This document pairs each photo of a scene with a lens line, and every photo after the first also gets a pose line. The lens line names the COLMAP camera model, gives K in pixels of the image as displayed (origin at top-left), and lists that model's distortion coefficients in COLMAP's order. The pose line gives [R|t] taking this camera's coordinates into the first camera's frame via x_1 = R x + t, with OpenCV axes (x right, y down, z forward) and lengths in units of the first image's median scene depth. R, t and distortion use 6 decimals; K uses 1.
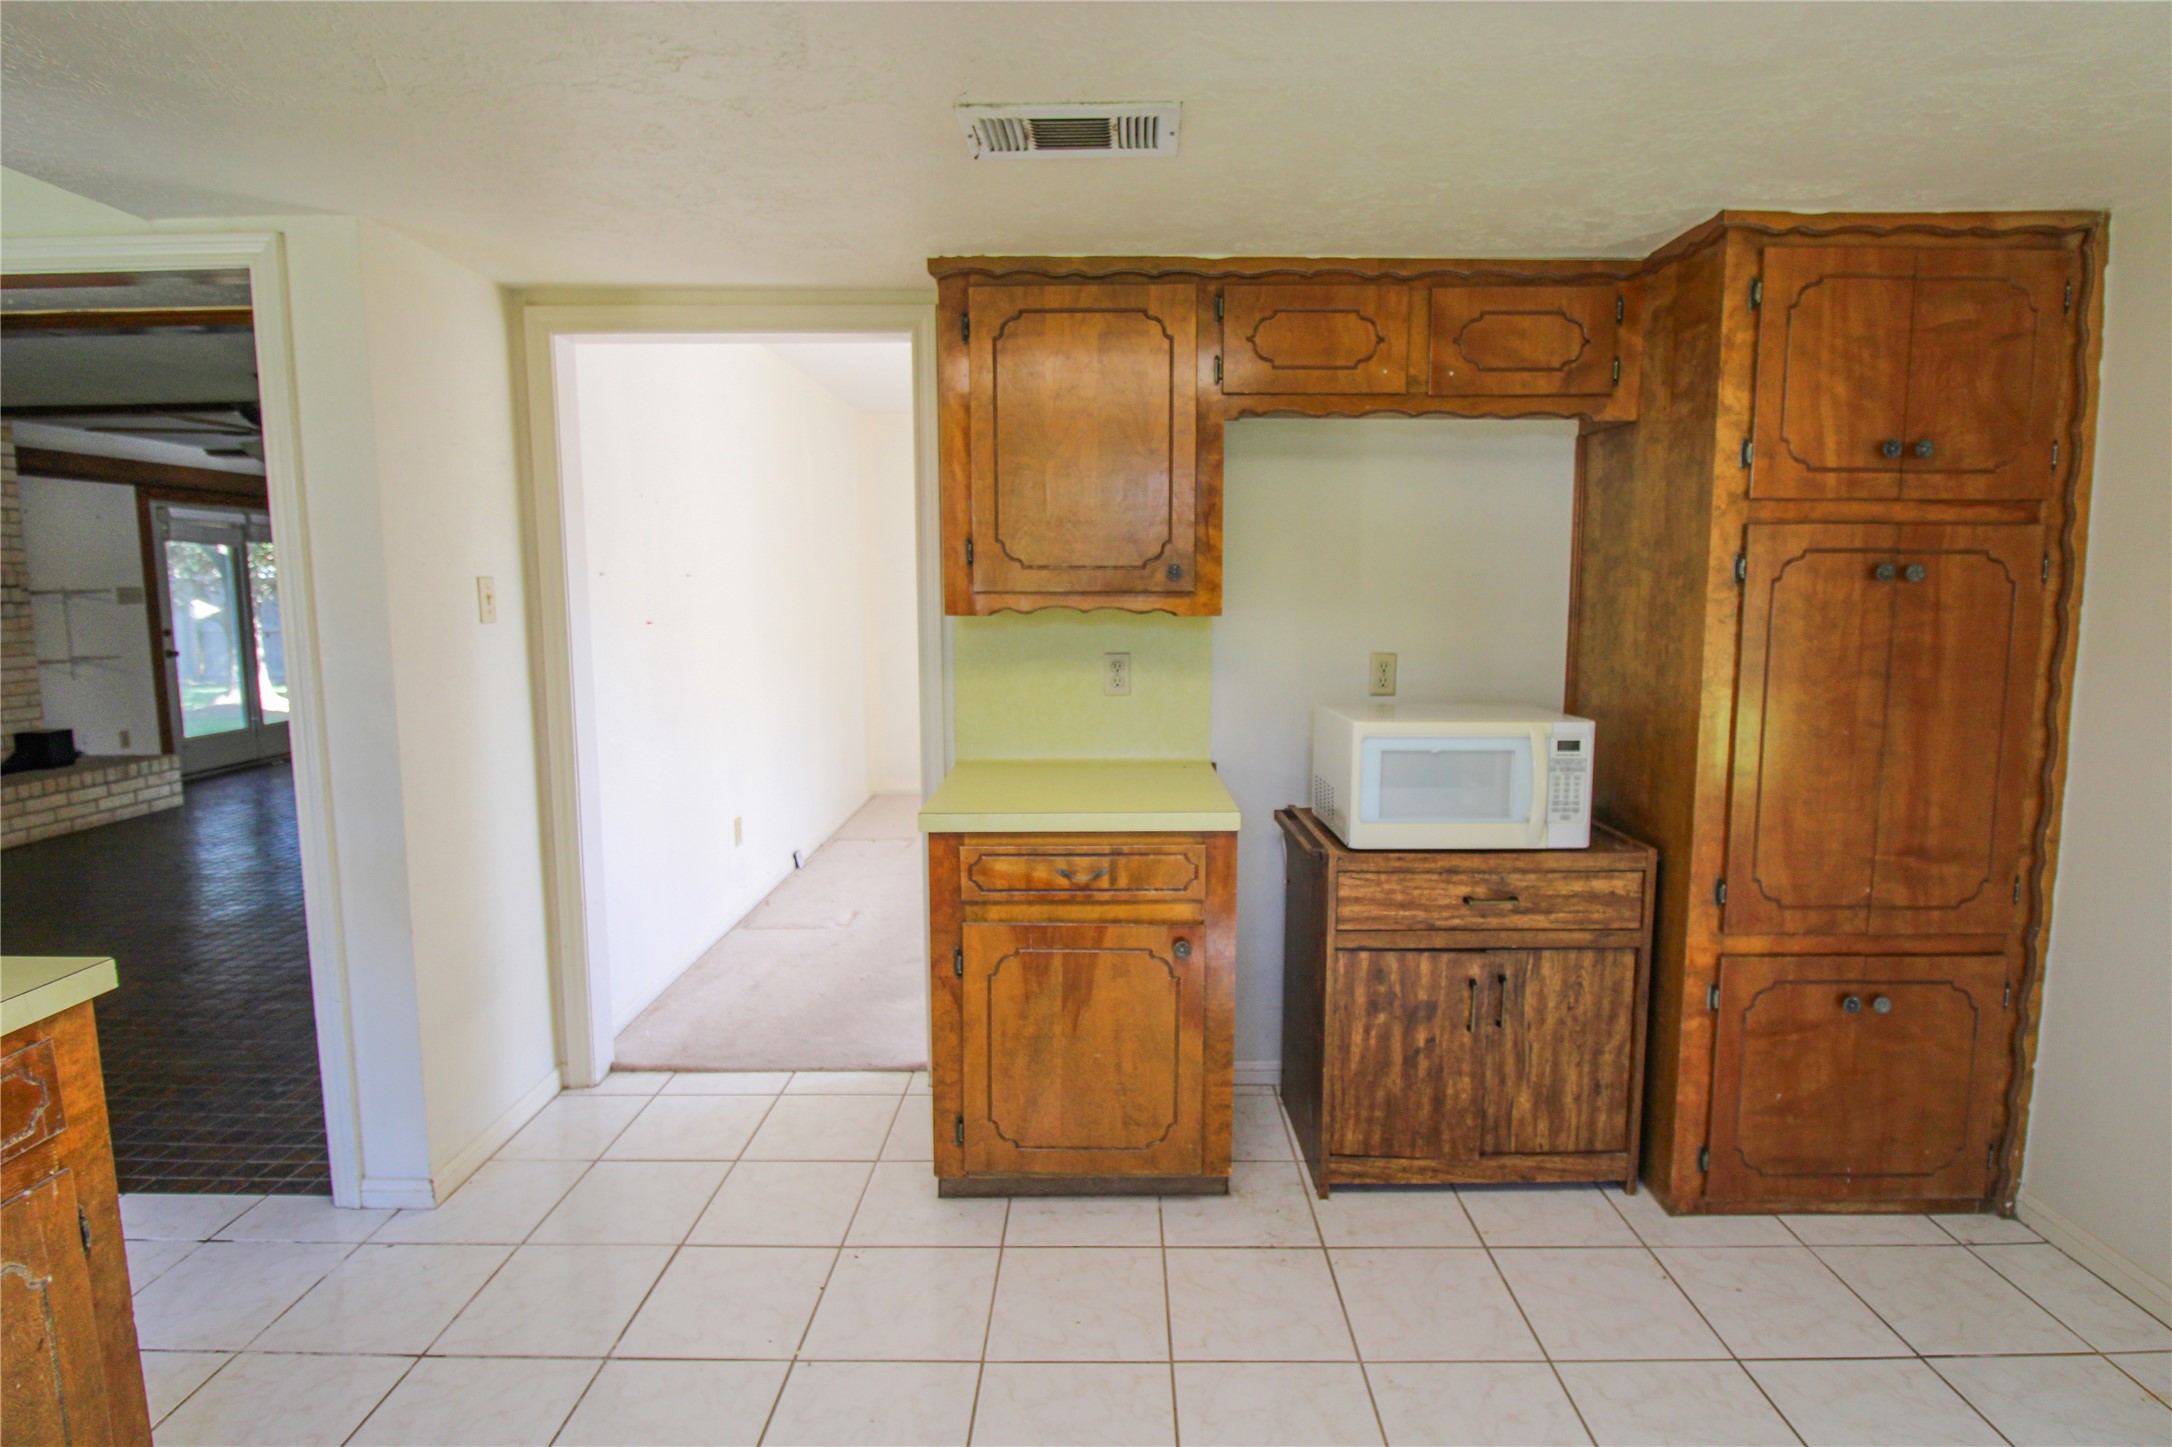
lens RADIAL K [[1139.9, 0, 1086.0], [0, 1139.9, 723.5], [0, 0, 1]] dist [0.002588, 0.001062]
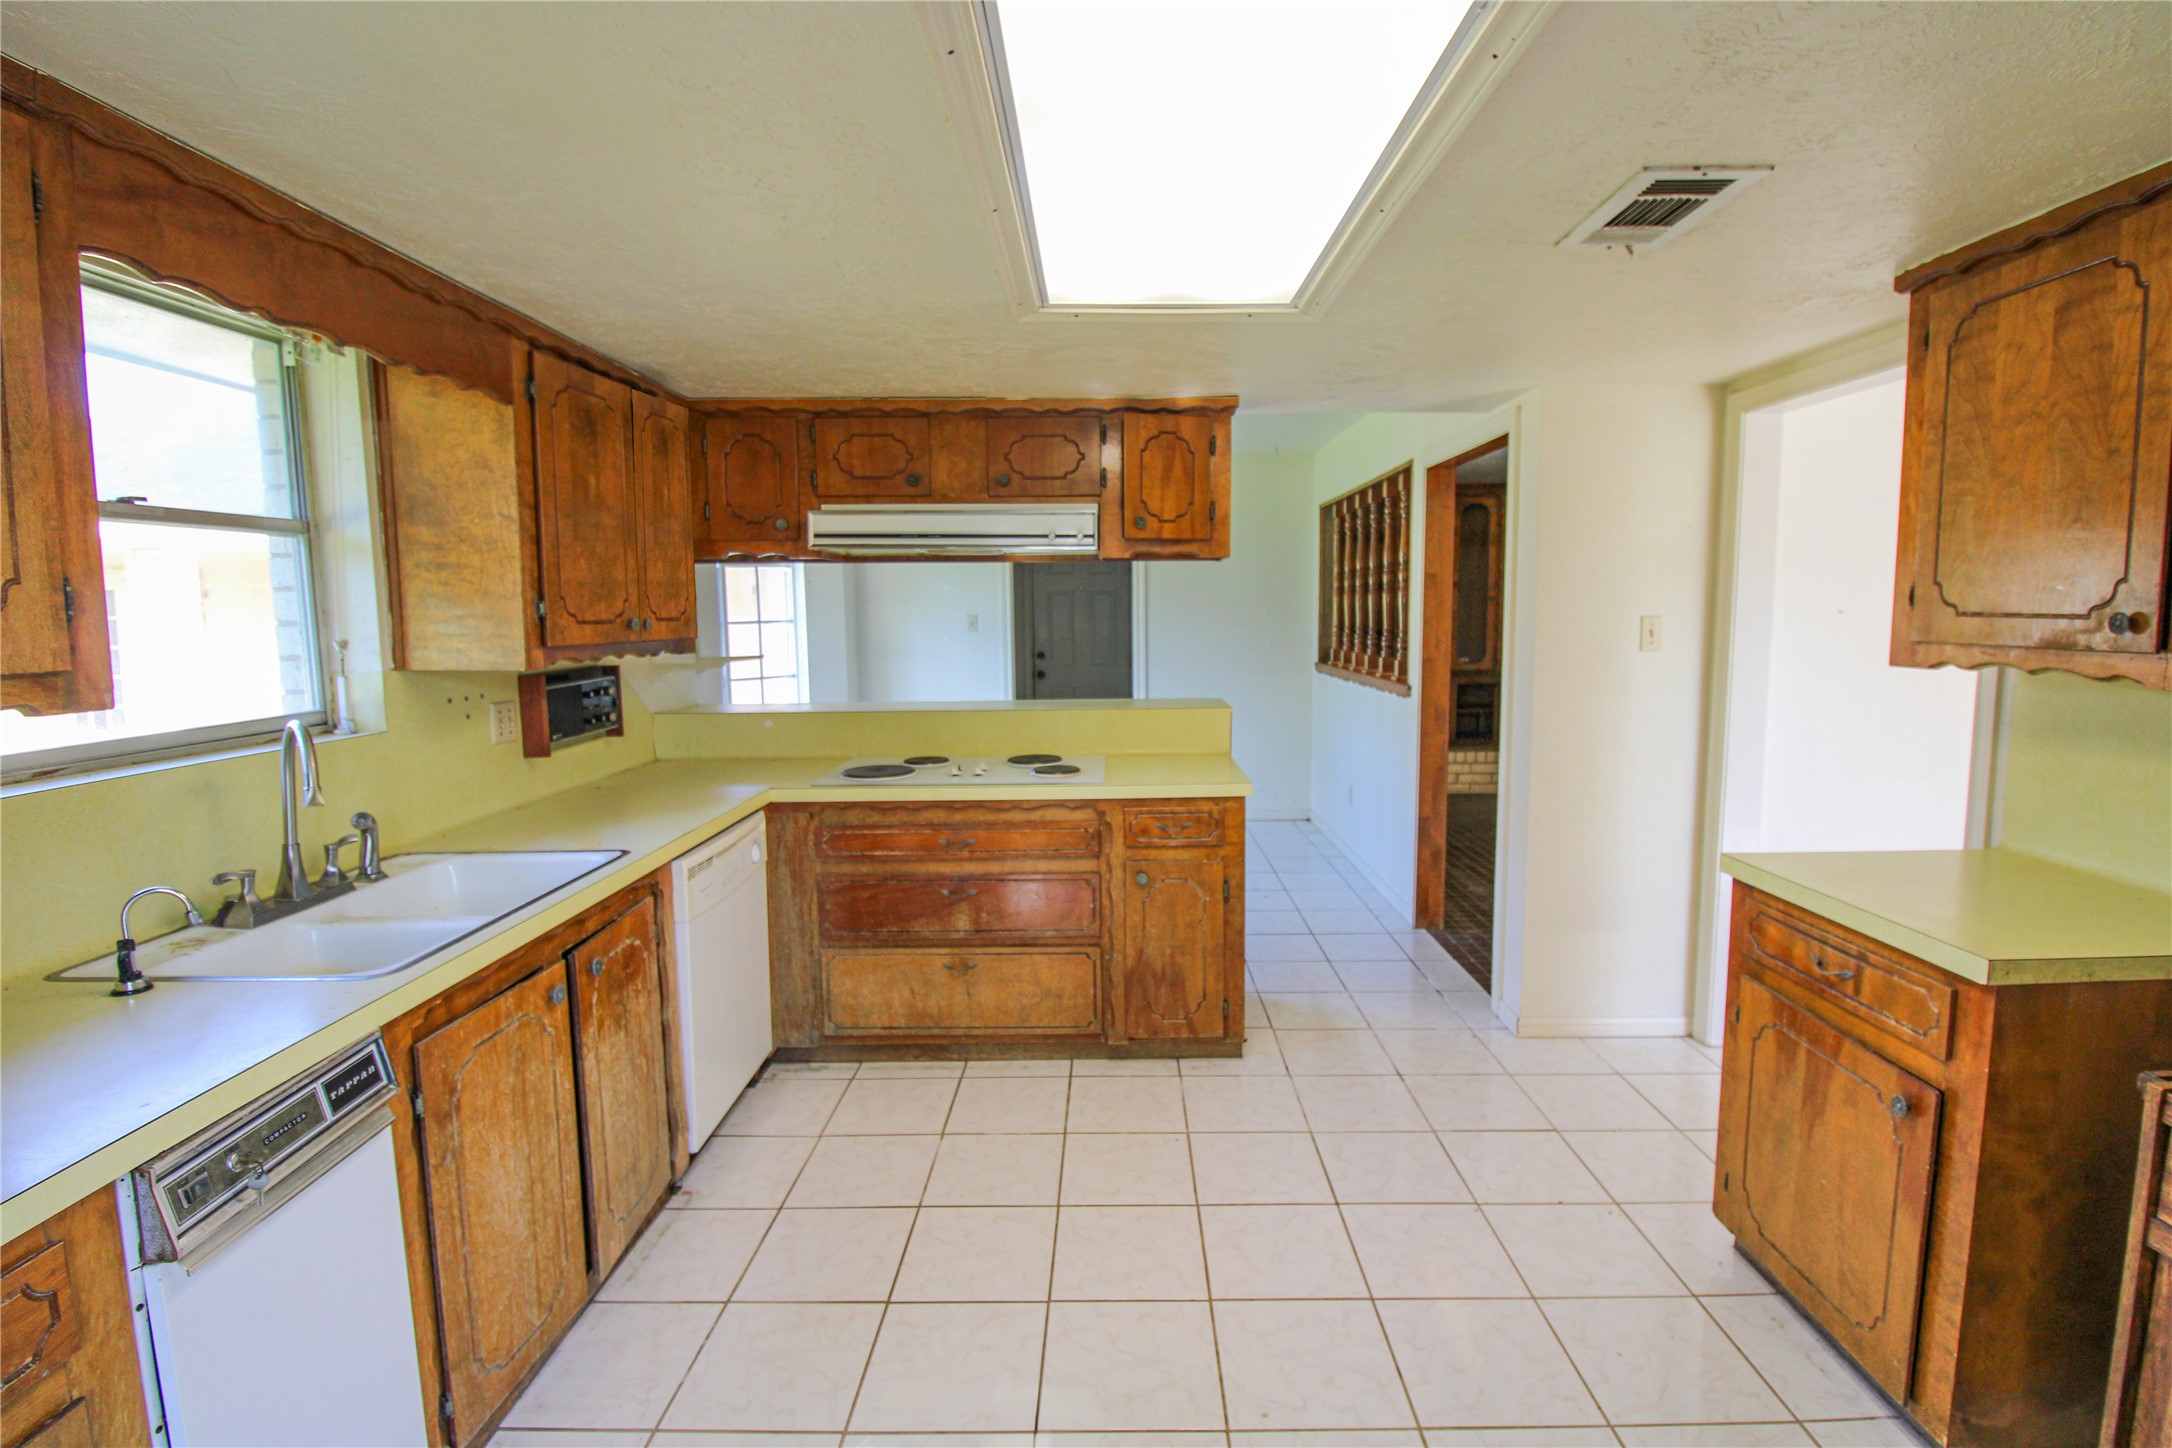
lens RADIAL K [[1047.2, 0, 1086.0], [0, 1047.2, 724.0], [0, 0, 1]] dist [-0.000455, -0.000324]
pose [[-0.027412, 0.118241, -0.992606, 0.768834], [-0.116308, 0.985858, 0.120650, -0.080864], [0.992835, 0.118755, -0.013271, 0.414172]]
